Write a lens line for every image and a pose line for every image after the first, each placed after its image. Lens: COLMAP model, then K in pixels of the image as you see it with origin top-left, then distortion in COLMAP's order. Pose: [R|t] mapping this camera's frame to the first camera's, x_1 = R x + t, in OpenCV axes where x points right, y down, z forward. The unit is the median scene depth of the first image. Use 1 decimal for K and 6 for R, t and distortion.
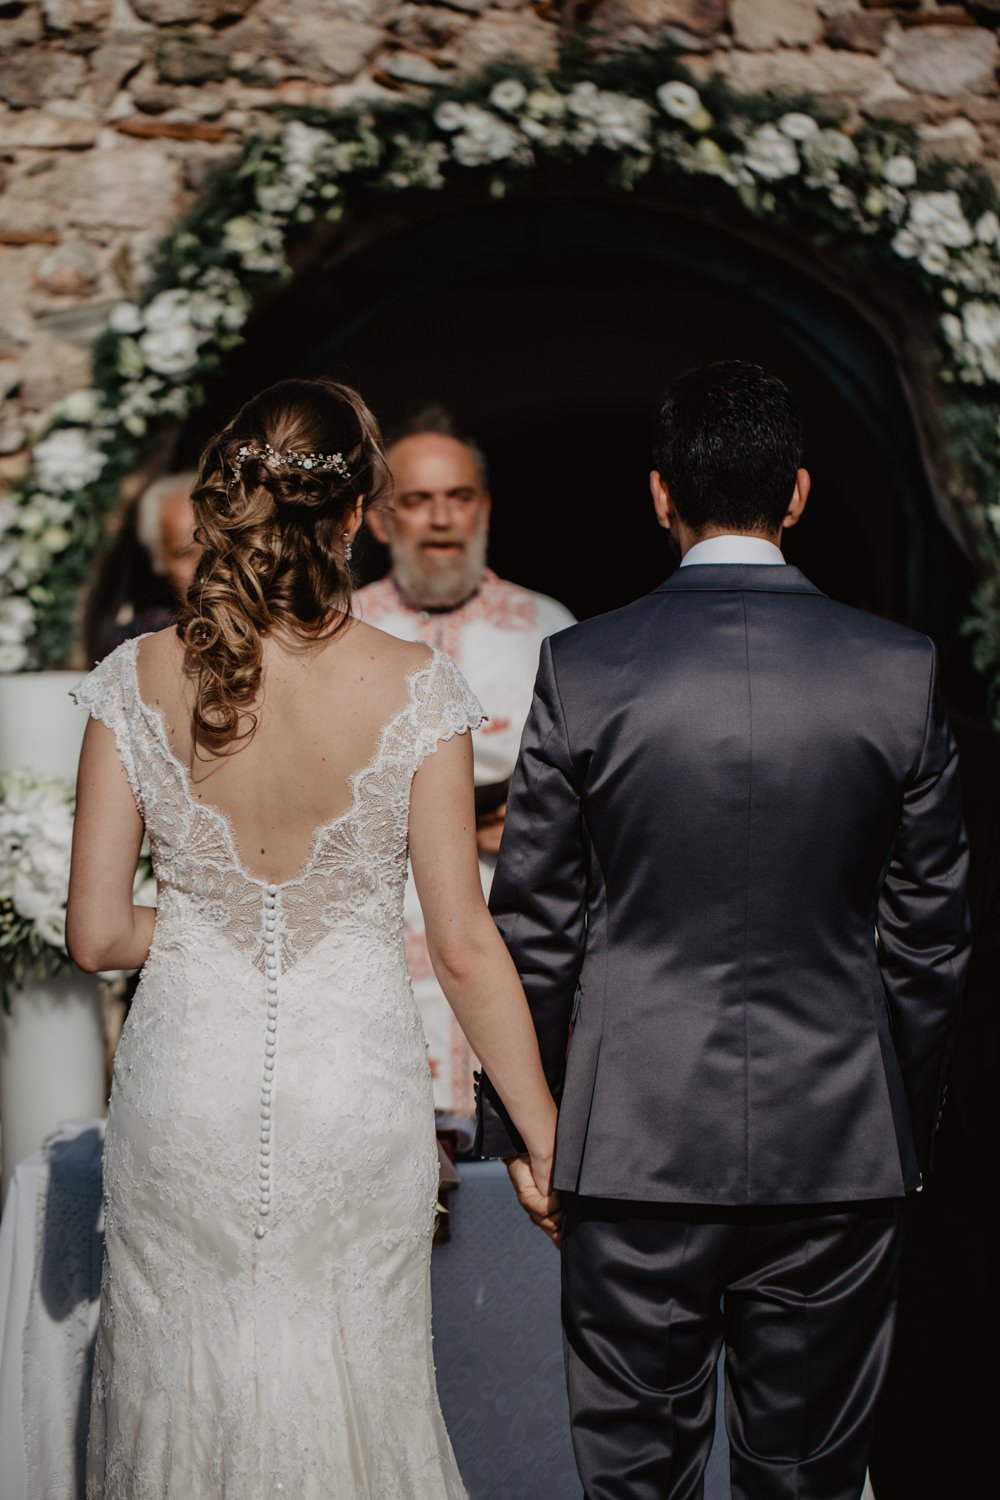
lens RADIAL K [[4307.2, 0, 500.0], [0, 4307.2, 750.0], [0, 0, 1]] dist [0.064326, -0.327527]
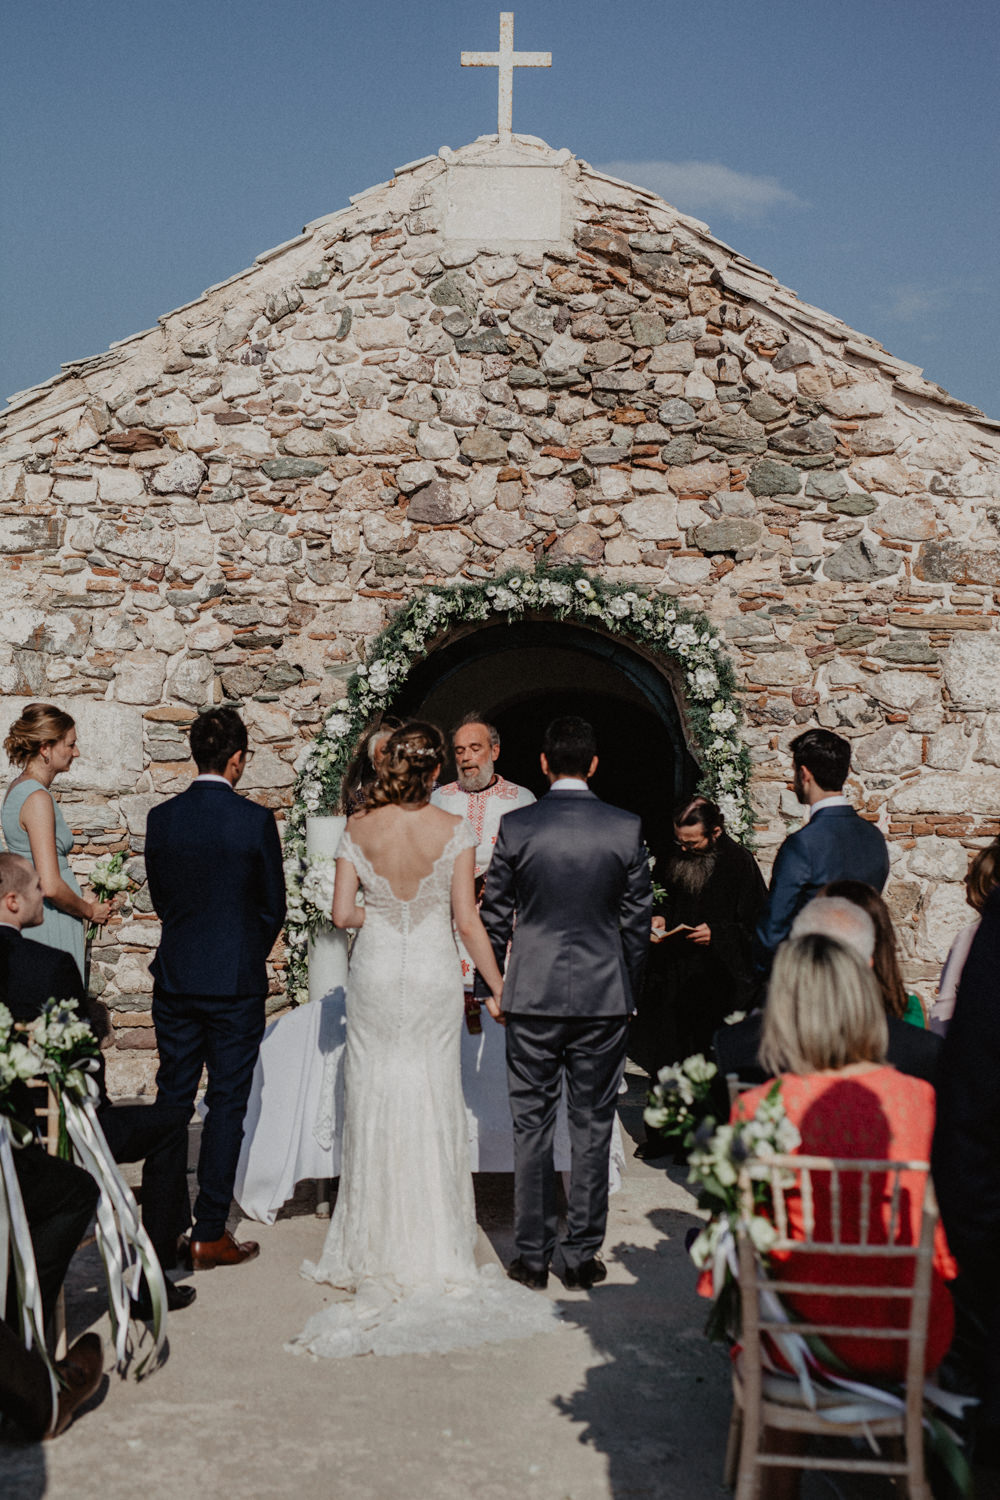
lens RADIAL K [[2245.4, 0, 500.0], [0, 2245.4, 750.0], [0, 0, 1]] dist [0.063589, -0.564225]
pose [[0.999478, 0.013356, -0.029417, 0.033098], [-0.014218, 0.999470, -0.029273, -0.016087], [0.029010, 0.029676, 0.999139, -0.306372]]
